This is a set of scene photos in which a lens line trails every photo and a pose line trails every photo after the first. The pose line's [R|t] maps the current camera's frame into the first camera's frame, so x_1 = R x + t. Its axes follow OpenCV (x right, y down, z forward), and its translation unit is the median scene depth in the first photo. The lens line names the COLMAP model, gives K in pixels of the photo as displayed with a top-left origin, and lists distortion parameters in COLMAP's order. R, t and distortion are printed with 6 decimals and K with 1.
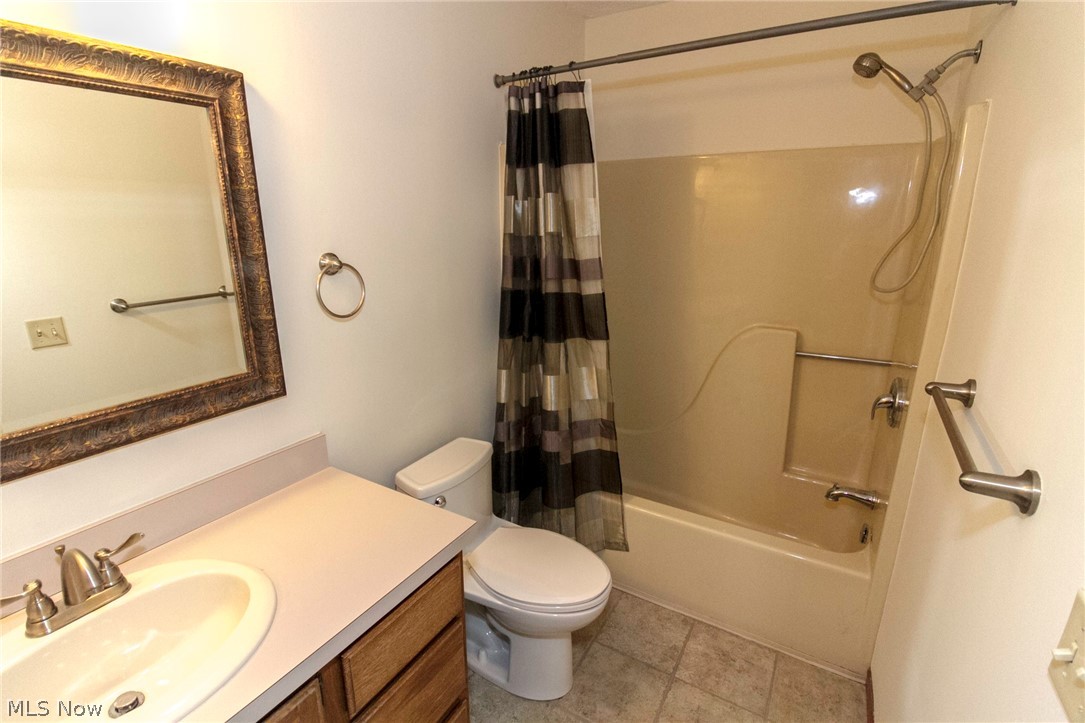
lens RADIAL K [[501.7, 0, 536.6], [0, 501.7, 359.0], [0, 0, 1]] dist [0.001734, -0.014601]
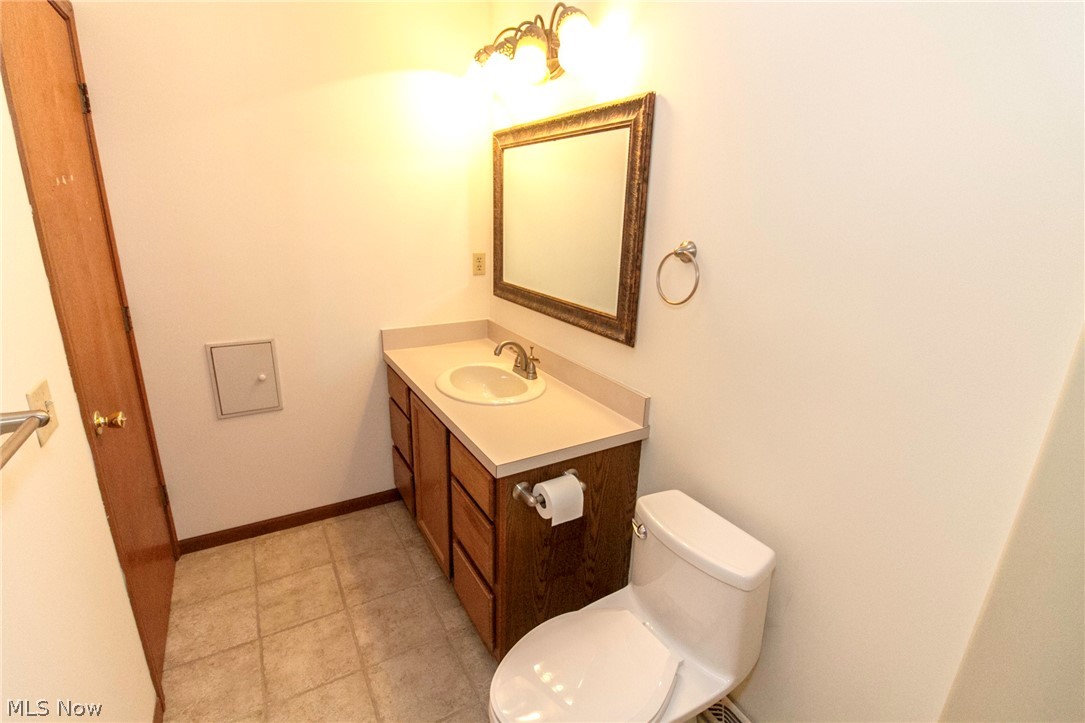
lens RADIAL K [[501.7, 0, 536.6], [0, 501.7, 359.0], [0, 0, 1]] dist [0.001734, -0.014601]
pose [[-0.482547, 0.238124, -0.842879, 0.756708], [-0.257876, 0.881053, 0.396542, -0.375710], [0.837048, 0.408708, -0.363743, 1.403997]]
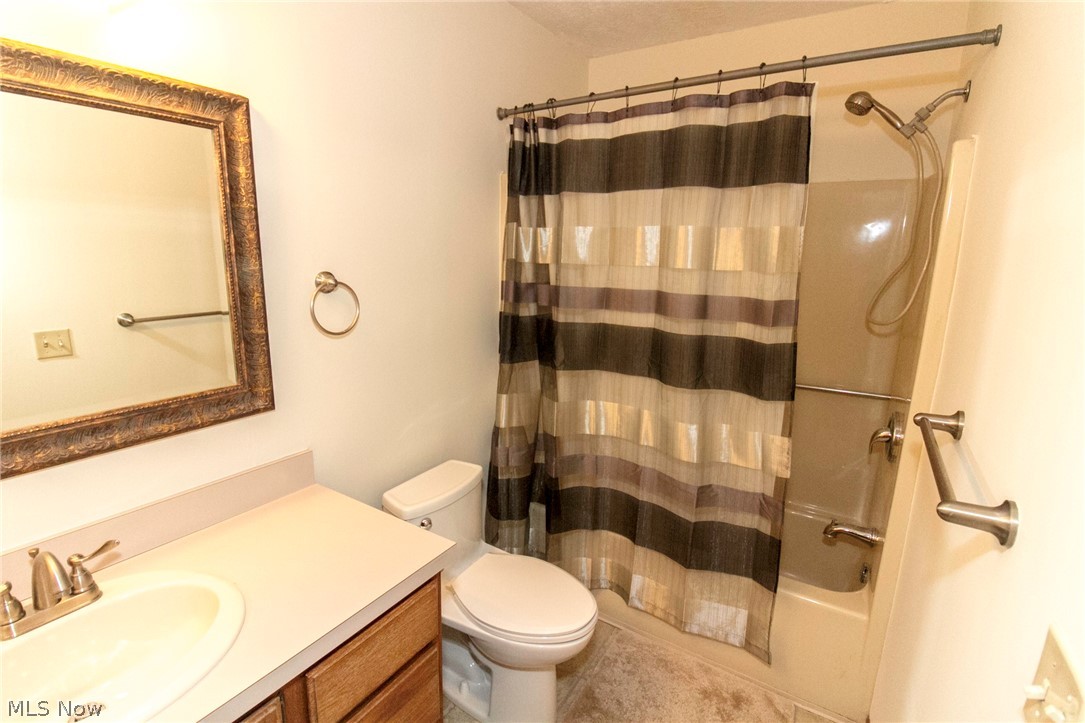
lens RADIAL K [[502.5, 0, 537.1], [0, 502.5, 357.3], [0, 0, 1]] dist [-0.002089, -0.011671]
pose [[0.999457, 0.026468, -0.019605, 0.049061], [-0.027661, 0.997611, -0.063308, 0.018444], [0.017882, 0.063816, 0.997801, -0.004016]]
